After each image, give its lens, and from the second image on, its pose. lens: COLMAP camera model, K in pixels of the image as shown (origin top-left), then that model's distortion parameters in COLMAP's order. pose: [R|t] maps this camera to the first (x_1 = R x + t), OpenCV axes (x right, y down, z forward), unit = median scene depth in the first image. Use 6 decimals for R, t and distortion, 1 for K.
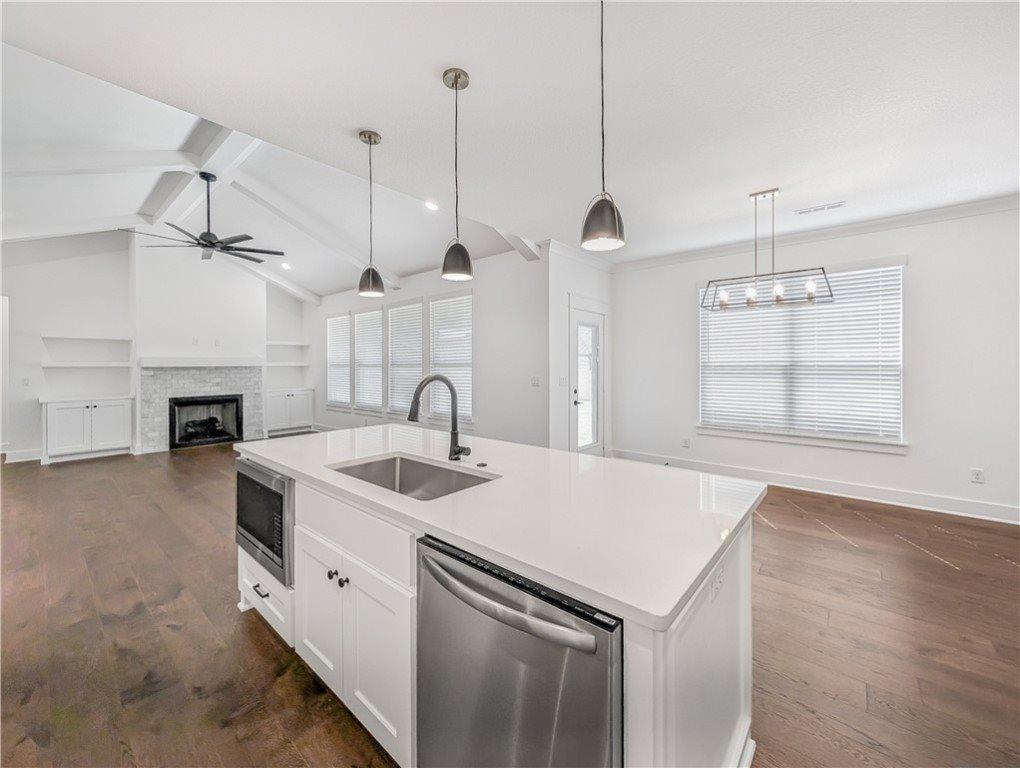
lens RADIAL K [[398.2, 0, 502.4], [0, 398.2, 364.6], [0, 0, 1]] dist [-0.000623, 0.000035]
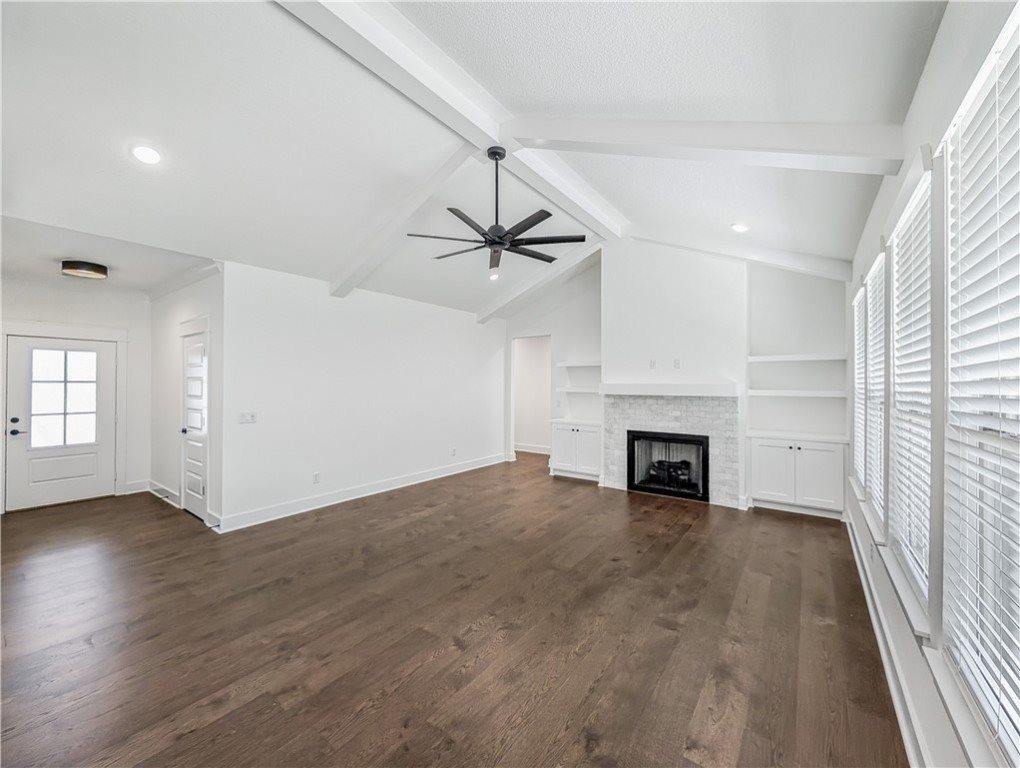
lens RADIAL K [[398.2, 0, 504.2], [0, 398.2, 378.6], [0, 0, 1]] dist [-0.000623, 0.000035]
pose [[0.062221, -0.011423, -0.997997, 0.023310], [-0.005276, 0.999917, -0.011773, -0.017796], [0.998048, 0.005998, 0.062156, 0.668662]]
